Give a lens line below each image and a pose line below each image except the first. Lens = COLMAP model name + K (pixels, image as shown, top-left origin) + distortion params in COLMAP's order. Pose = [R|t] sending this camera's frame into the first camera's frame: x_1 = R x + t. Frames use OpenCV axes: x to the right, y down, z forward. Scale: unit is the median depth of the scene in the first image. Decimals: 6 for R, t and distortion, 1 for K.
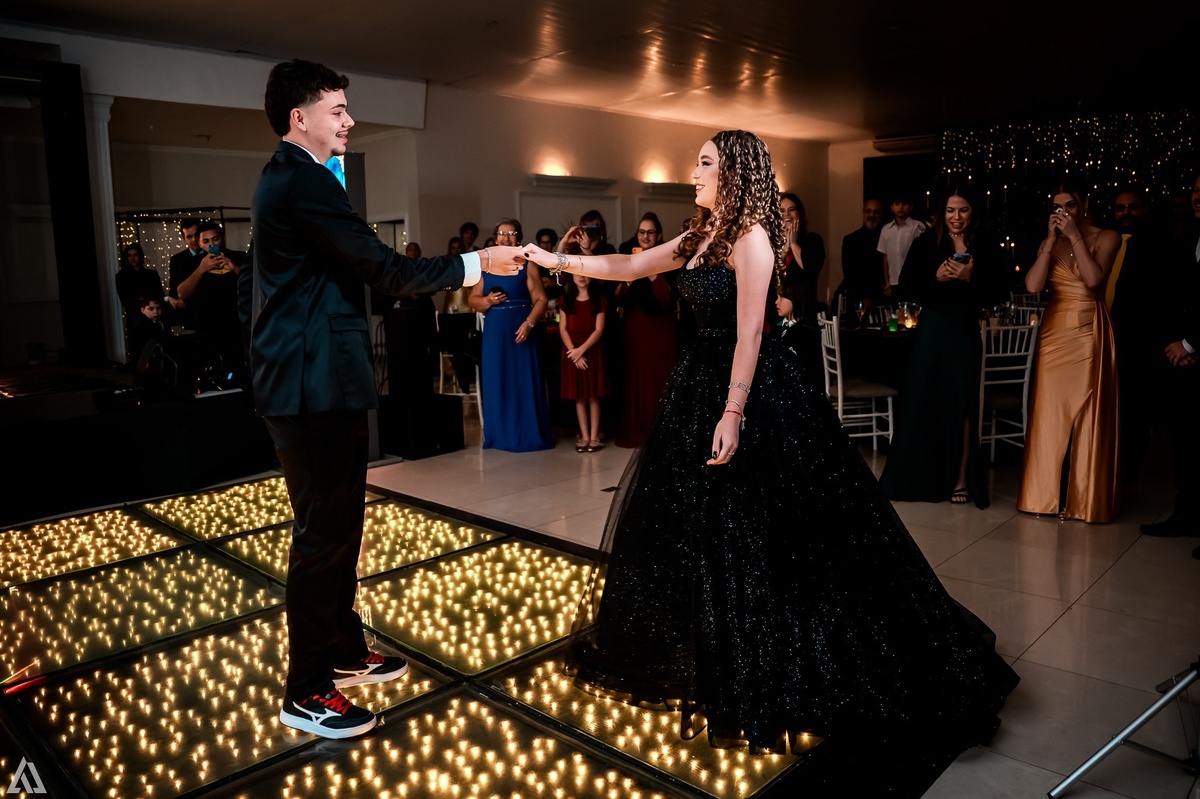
lens RADIAL K [[900.3, 0, 646.5], [0, 900.3, 376.0], [0, 0, 1]] dist [-0.145130, 0.102091]
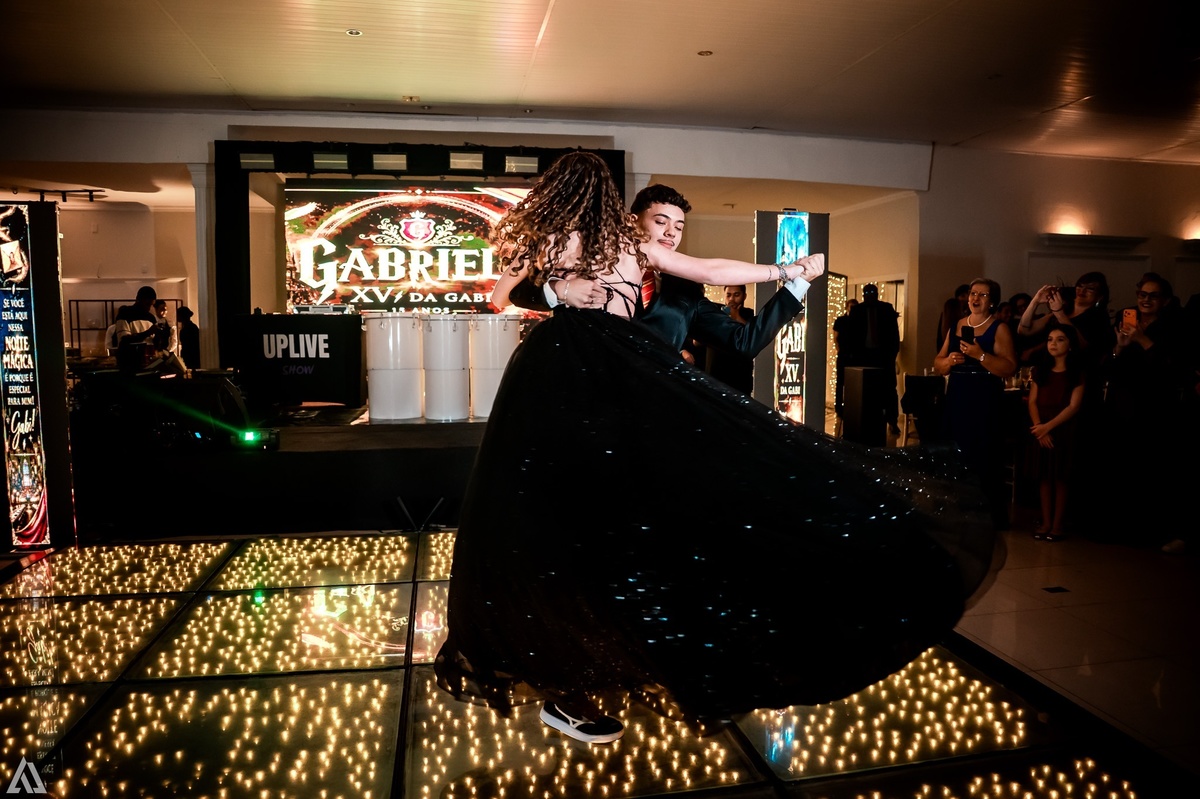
lens RADIAL K [[836.7, 0, 601.5], [0, 836.7, 409.1], [0, 0, 1]] dist [-0.140928, 0.094264]
pose [[0.797237, 0.080451, -0.598281, 0.080906], [-0.092128, 0.995685, 0.011126, -0.021664], [0.596595, 0.046249, 0.801209, 0.138813]]
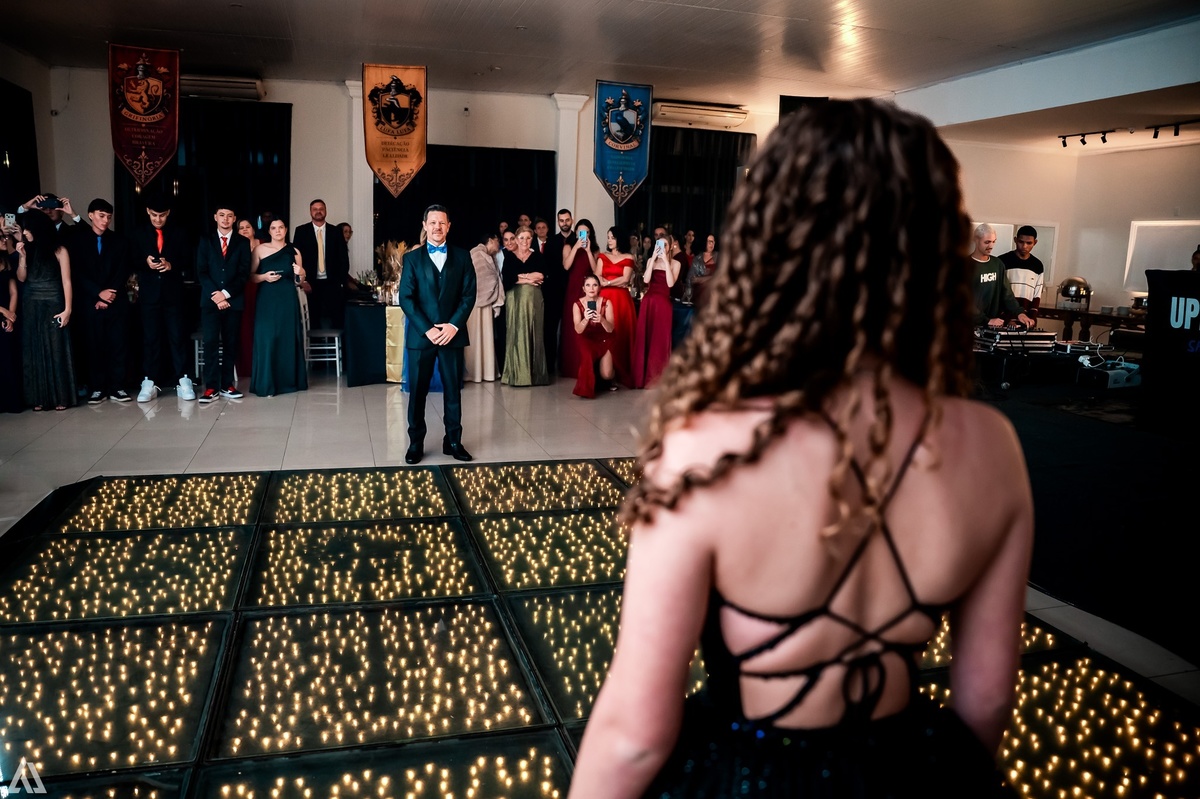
lens RADIAL K [[852.4, 0, 577.1], [0, 852.4, 399.8], [0, 0, 1]] dist [-0.140823, 0.092560]
pose [[-0.536347, 0.163898, -0.827931, 0.145964], [-0.121736, 0.955683, 0.268050, -0.194971], [0.835172, 0.244556, -0.492625, 1.105061]]
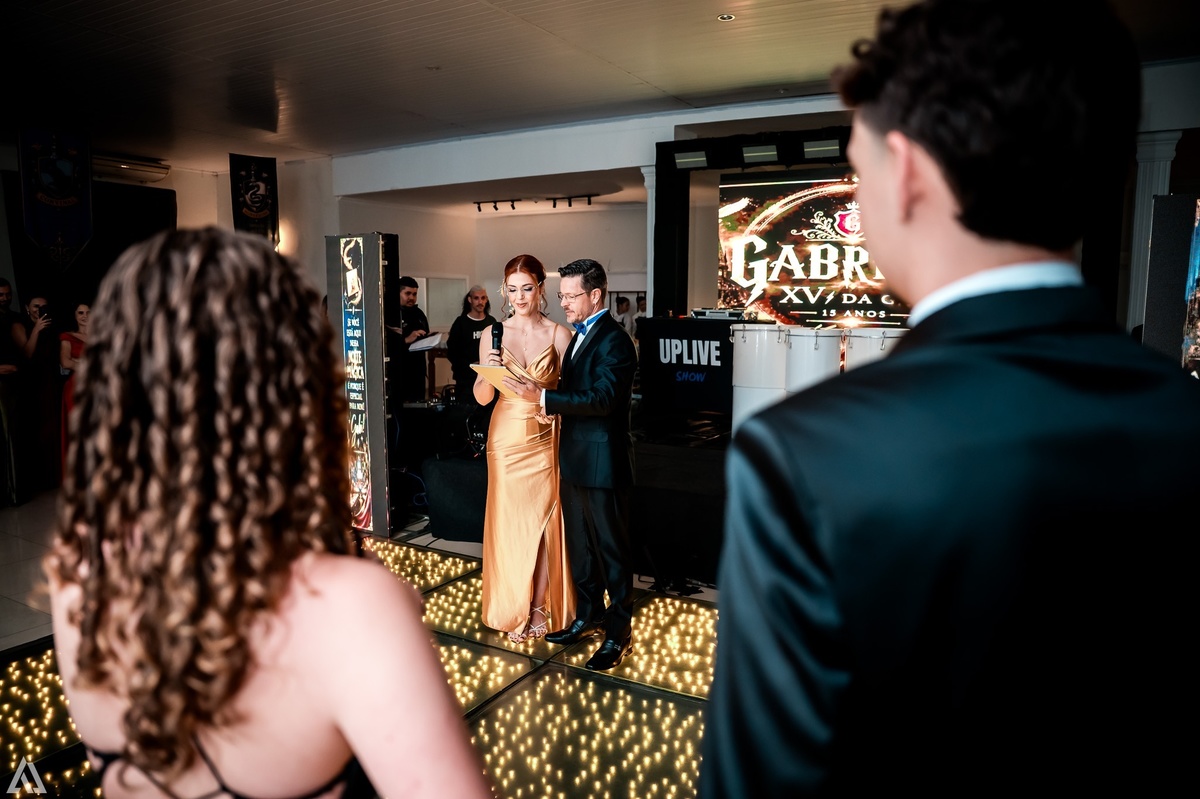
lens RADIAL K [[828.0, 0, 581.7], [0, 828.0, 404.0], [0, 0, 1]] dist [-0.134398, 0.080985]
pose [[0.201570, 0.143166, -0.968955, 0.134867], [-0.130216, 0.984396, 0.118359, -0.162671], [0.970780, 0.102316, 0.217067, 0.640496]]
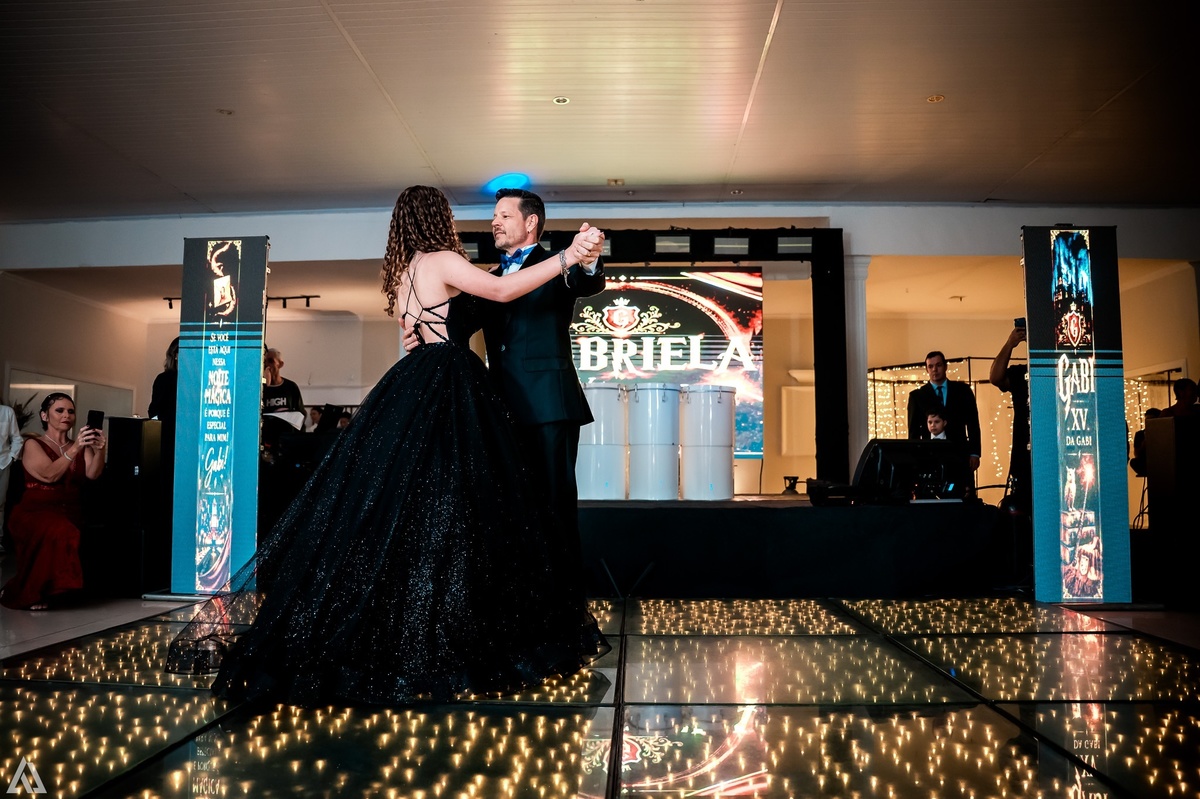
lens RADIAL K [[864.0, 0, 578.8], [0, 864.0, 408.0], [0, 0, 1]] dist [-0.144799, 0.098355]
pose [[0.619860, -0.035502, -0.783909, -0.042998], [-0.116390, 0.983767, -0.136587, 0.122337], [0.776033, 0.175903, 0.605666, 0.234302]]
